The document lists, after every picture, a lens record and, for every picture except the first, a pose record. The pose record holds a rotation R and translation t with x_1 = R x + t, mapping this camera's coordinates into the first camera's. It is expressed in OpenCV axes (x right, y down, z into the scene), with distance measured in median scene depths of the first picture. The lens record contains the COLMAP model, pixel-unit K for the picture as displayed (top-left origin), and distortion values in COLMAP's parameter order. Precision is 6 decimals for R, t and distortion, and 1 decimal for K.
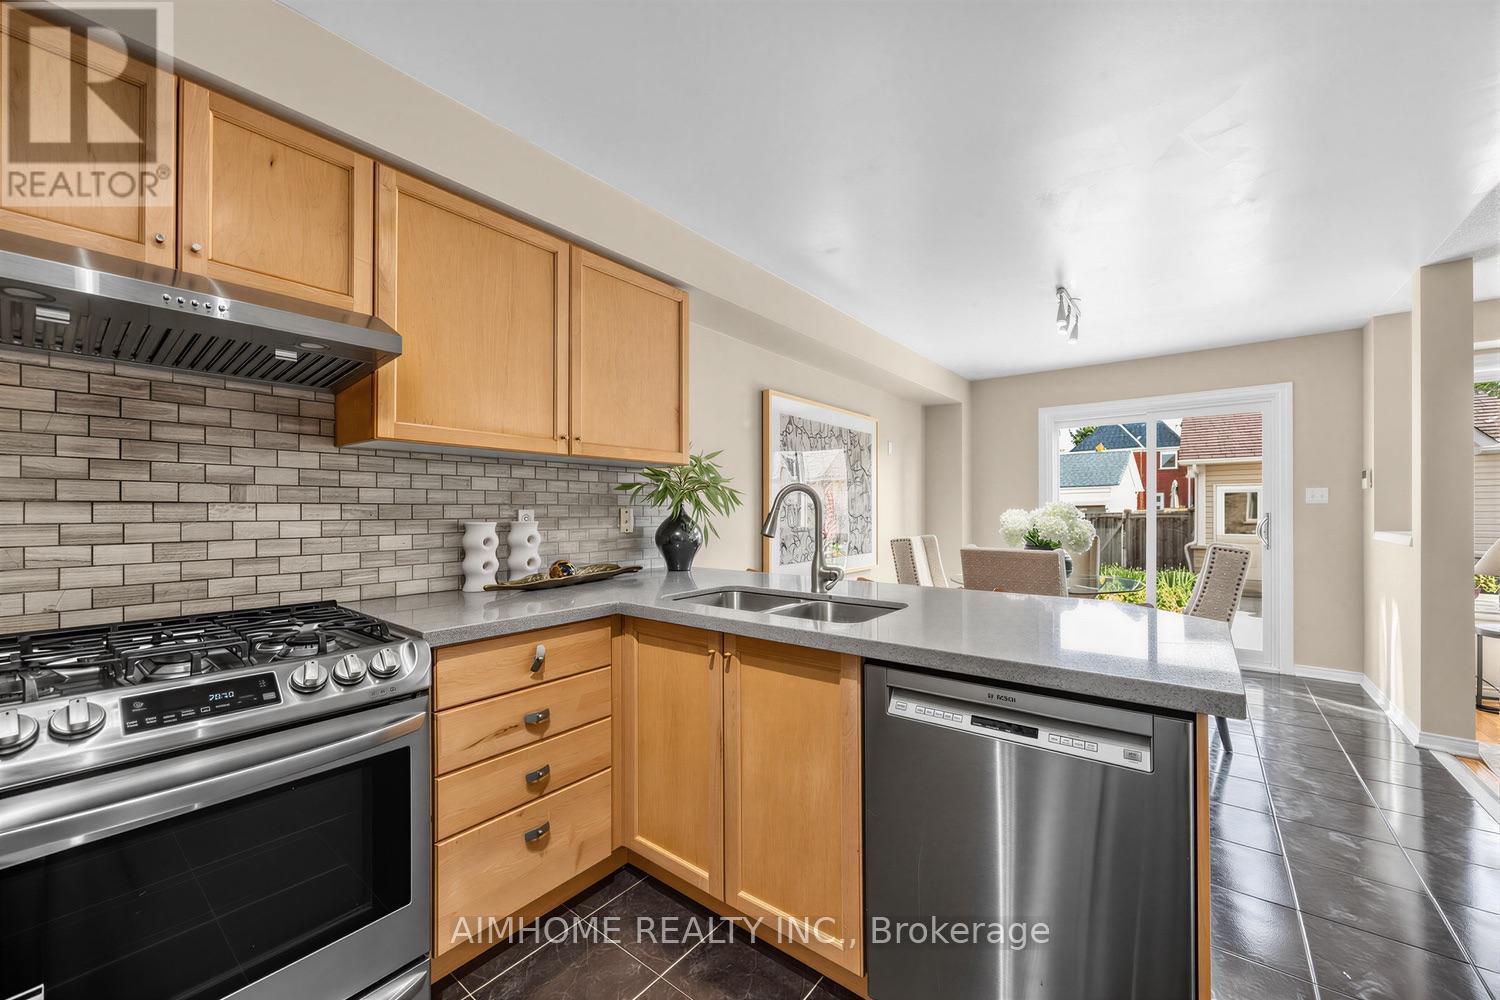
lens RADIAL K [[576.3, 0, 729.3], [0, 576.3, 508.8], [0, 0, 1]] dist [-0.004863, 0.001415]
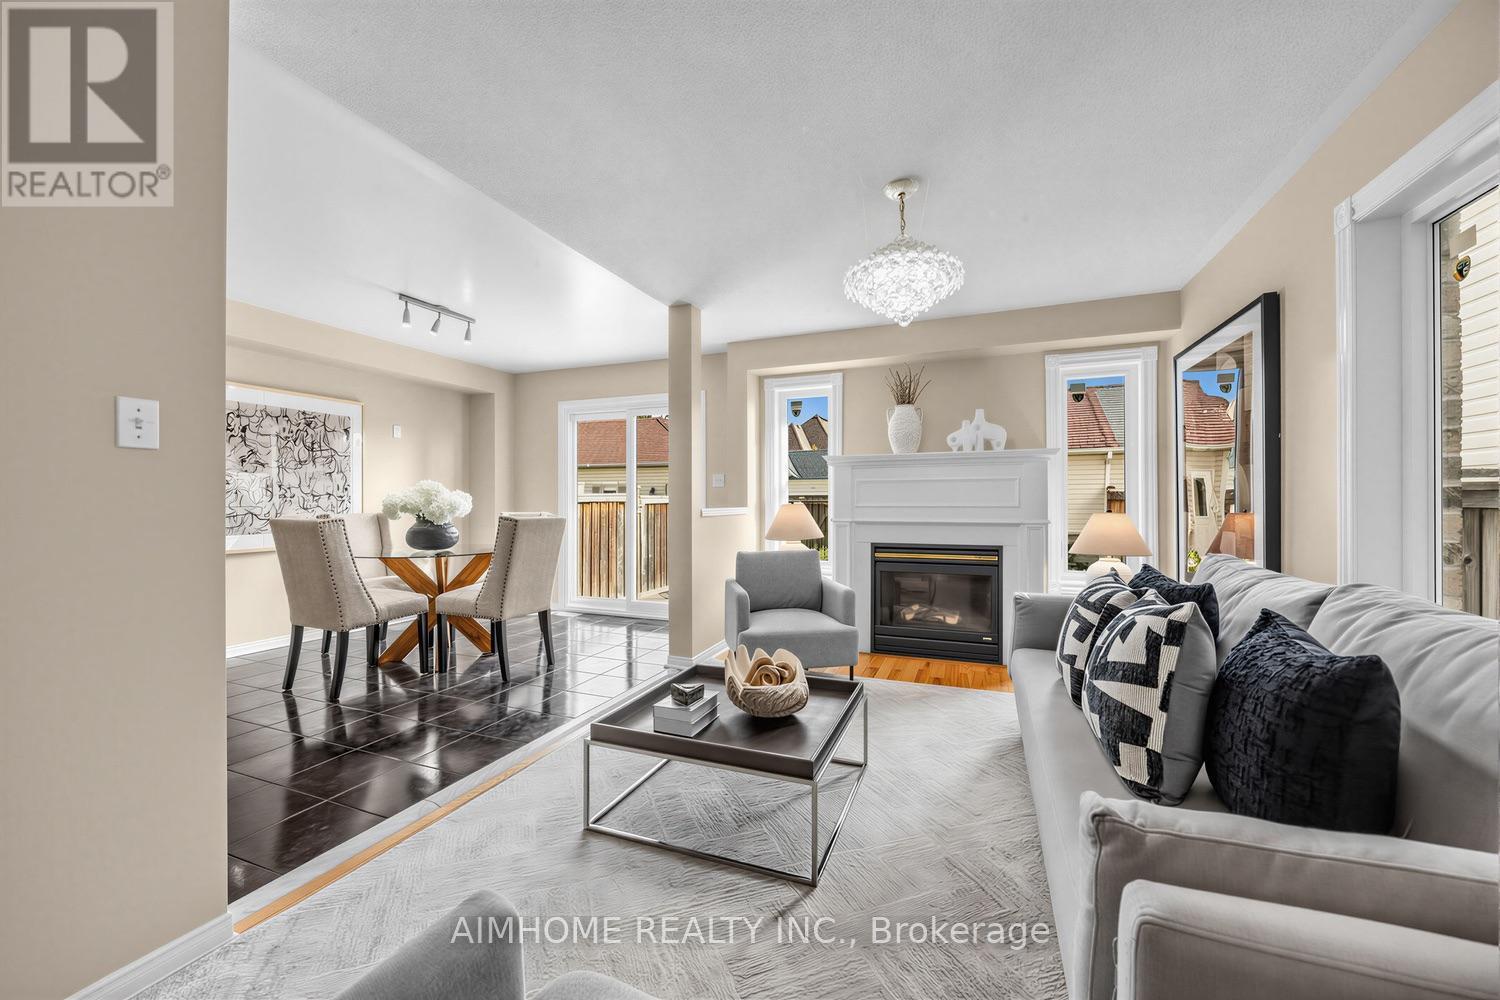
lens RADIAL K [[576.3, 0, 751.6], [0, 576.3, 496.3], [0, 0, 1]] dist [-0.004863, 0.001415]
pose [[0.951223, 0.004413, 0.308472, 1.300223], [-0.003654, 0.999989, -0.003039, 0.033917], [-0.308482, 0.001764, 0.951228, -0.463628]]
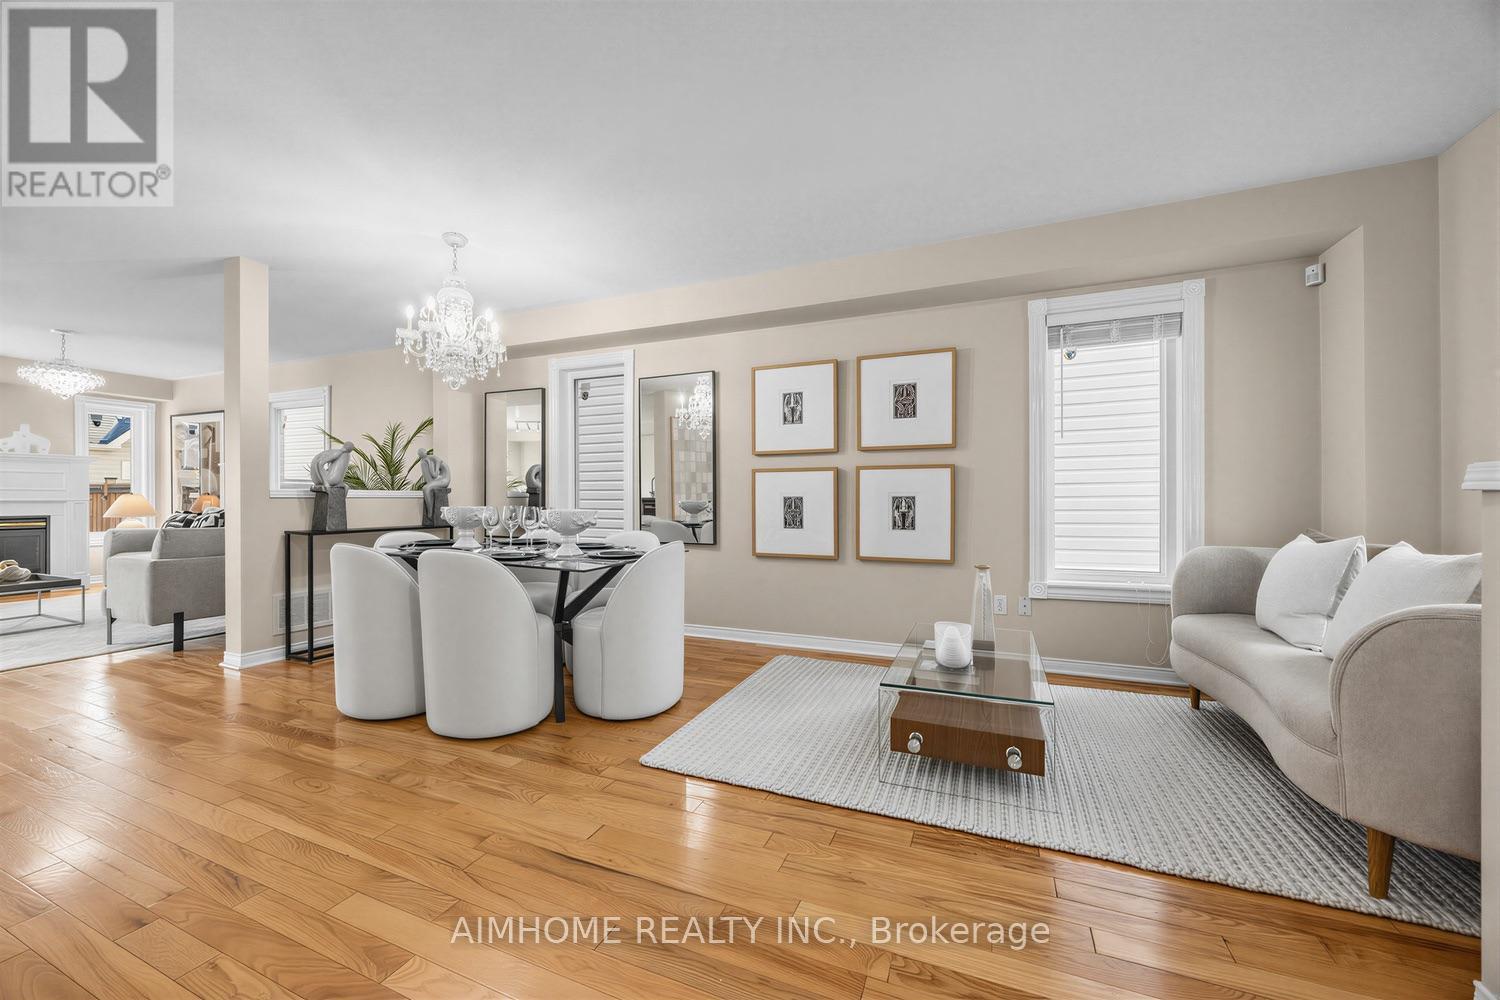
lens RADIAL K [[576.3, 0, 731.7], [0, 576.3, 492.9], [0, 0, 1]] dist [-0.004863, 0.001415]
pose [[-0.272976, 0.014973, 0.961904, -0.956610], [-0.003548, 0.999856, -0.016570, 0.100206], [-0.962014, -0.007936, -0.272884, -1.416139]]
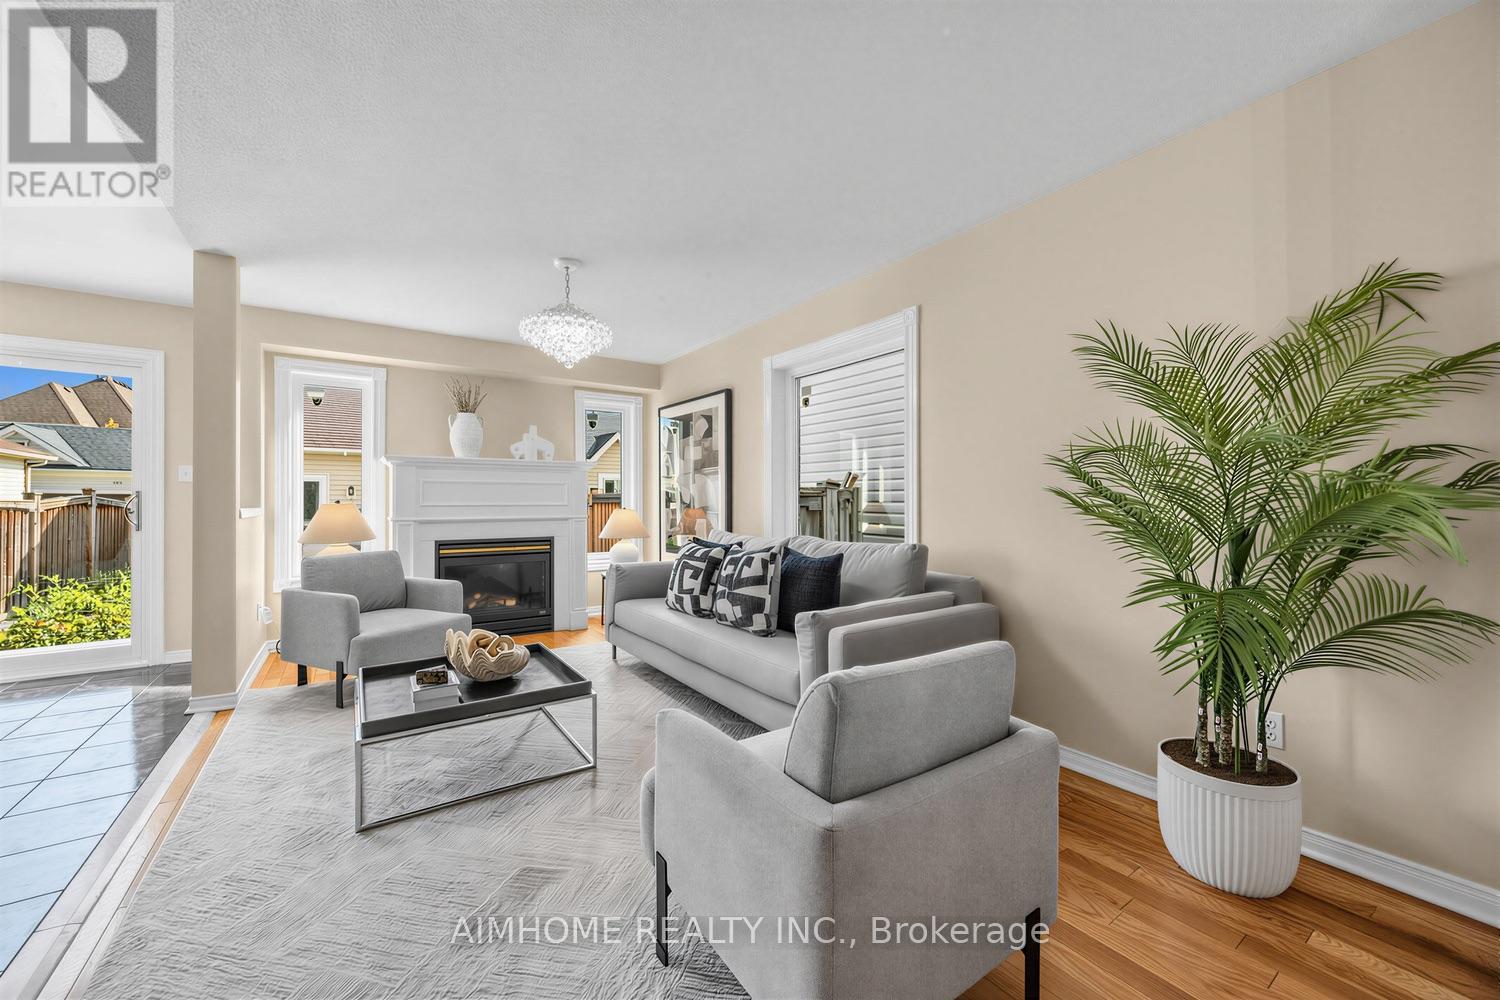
lens RADIAL K [[576.3, 0, 743.8], [0, 576.3, 490.9], [0, 0, 1]] dist [-0.004863, 0.001415]
pose [[0.274886, 0.022123, 0.961222, 0.640202], [-0.006072, 0.999755, -0.021273, 0.044460], [-0.961458, 0.000011, 0.274953, -0.340478]]
